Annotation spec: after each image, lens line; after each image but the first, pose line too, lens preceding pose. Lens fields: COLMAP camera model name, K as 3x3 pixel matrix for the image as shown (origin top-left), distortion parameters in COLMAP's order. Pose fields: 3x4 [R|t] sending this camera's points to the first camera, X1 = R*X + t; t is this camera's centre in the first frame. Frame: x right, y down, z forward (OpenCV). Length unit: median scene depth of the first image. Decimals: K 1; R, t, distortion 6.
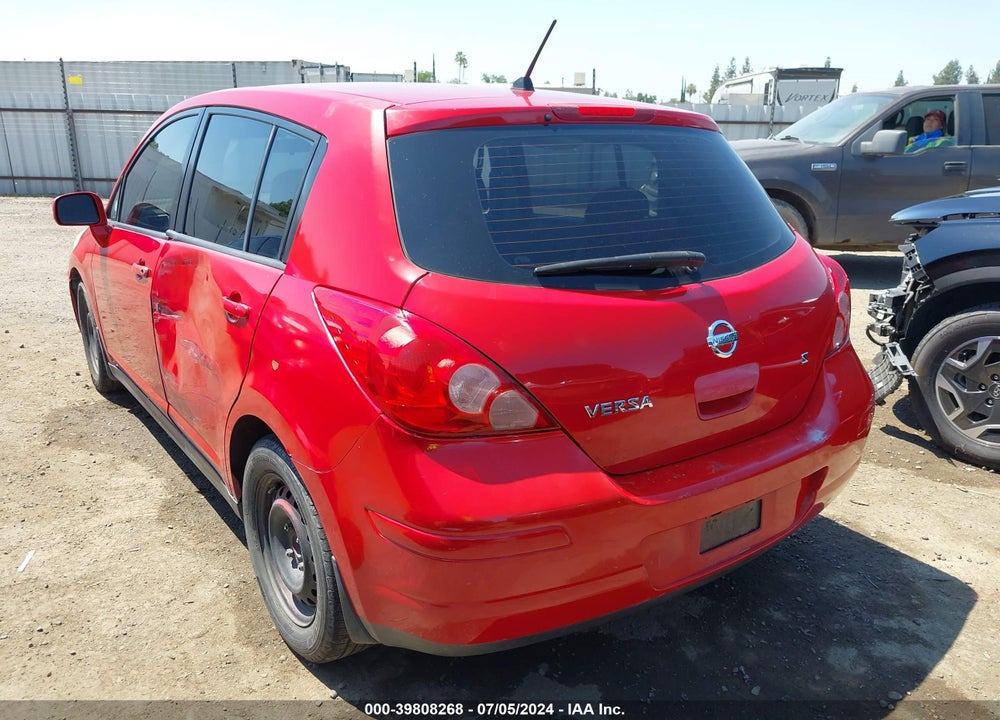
lens RADIAL K [[794.5, 0, 490.9], [0, 794.5, 355.1], [0, 0, 1]] dist [0.007226, -0.031472]
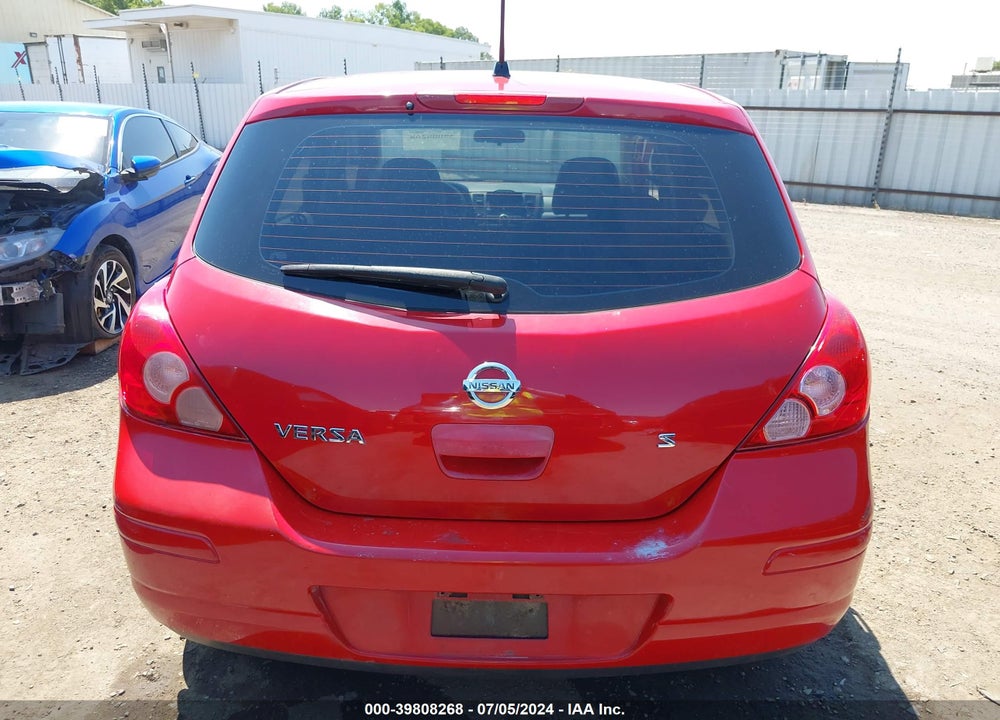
lens RADIAL K [[794.5, 0, 492.9], [0, 794.5, 362.9], [0, 0, 1]] dist [0.007226, -0.031472]
pose [[0.809347, 0.181777, -0.558494, 0.409446], [-0.172354, 0.982543, 0.070026, -0.055524], [0.561473, 0.039583, 0.826548, 0.191333]]
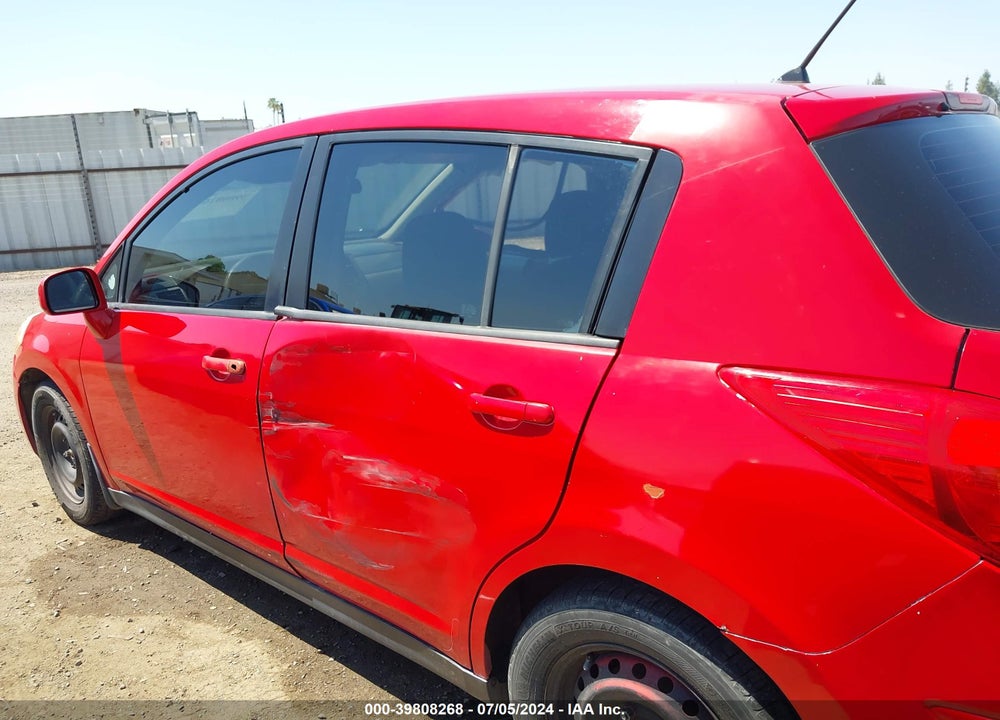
lens RADIAL K [[794.5, 0, 498.9], [0, 794.5, 363.3], [0, 0, 1]] dist [0.007226, -0.031472]
pose [[0.973951, -0.110465, 0.198031, -0.293108], [0.117560, 0.992766, -0.024400, -0.052786], [-0.193903, 0.047045, 0.979892, 0.207637]]
